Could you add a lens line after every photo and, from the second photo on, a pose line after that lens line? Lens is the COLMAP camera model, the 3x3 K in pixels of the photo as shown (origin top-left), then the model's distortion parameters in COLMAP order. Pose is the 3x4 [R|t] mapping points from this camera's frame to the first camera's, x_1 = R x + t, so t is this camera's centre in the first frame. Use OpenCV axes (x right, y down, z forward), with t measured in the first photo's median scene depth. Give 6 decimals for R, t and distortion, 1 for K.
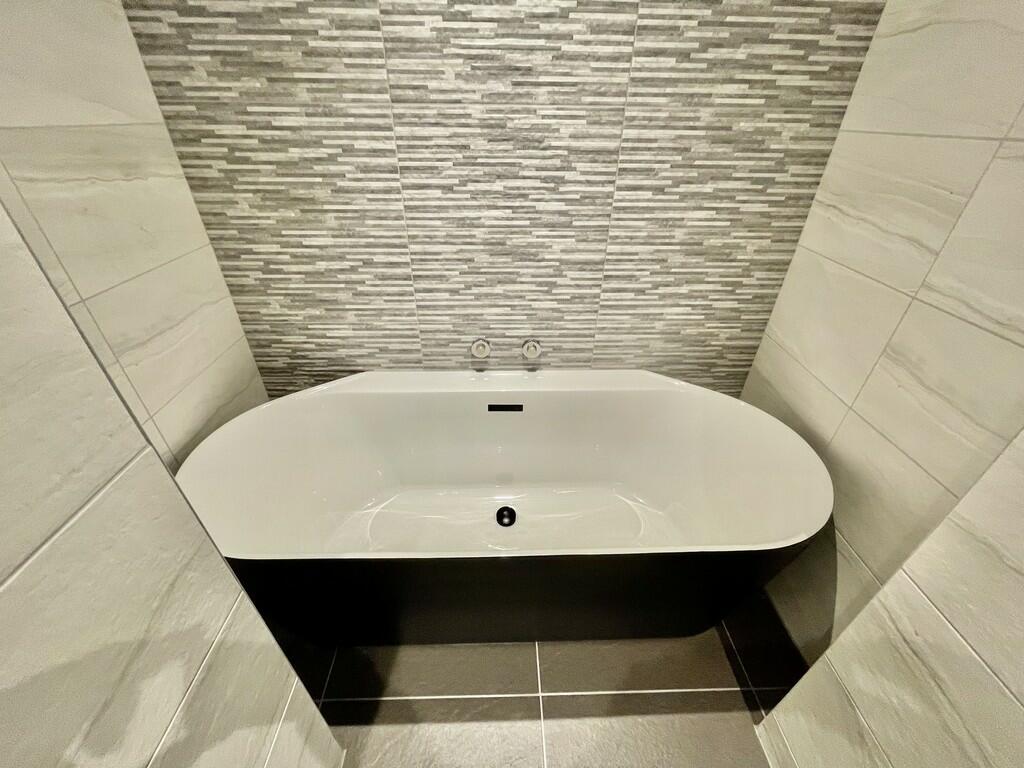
lens RADIAL K [[413.7, 0, 513.7], [0, 413.7, 385.1], [0, 0, 1]] dist [-0.001234, -0.000310]
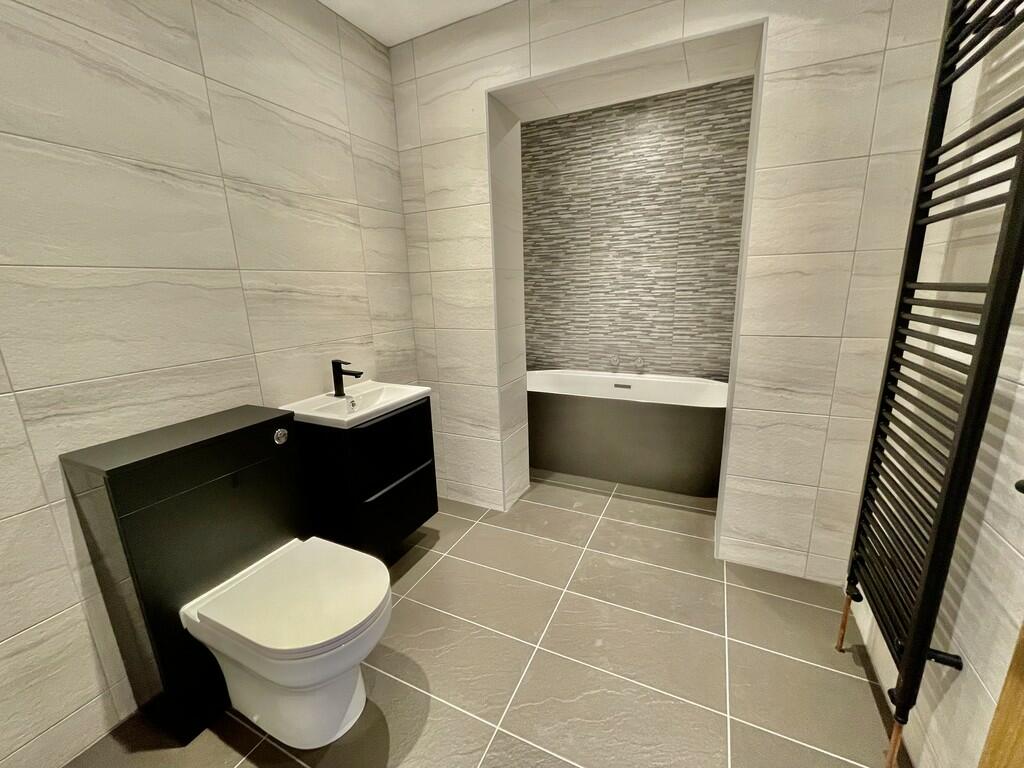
lens RADIAL K [[413.7, 0, 512.4], [0, 413.7, 383.7], [0, 0, 1]] dist [-0.001234, -0.000310]
pose [[0.887539, 0.067852, -0.455708, 0.507652], [-0.213894, 0.936729, -0.277108, 0.858851], [0.408073, 0.343417, 0.845897, -1.181508]]
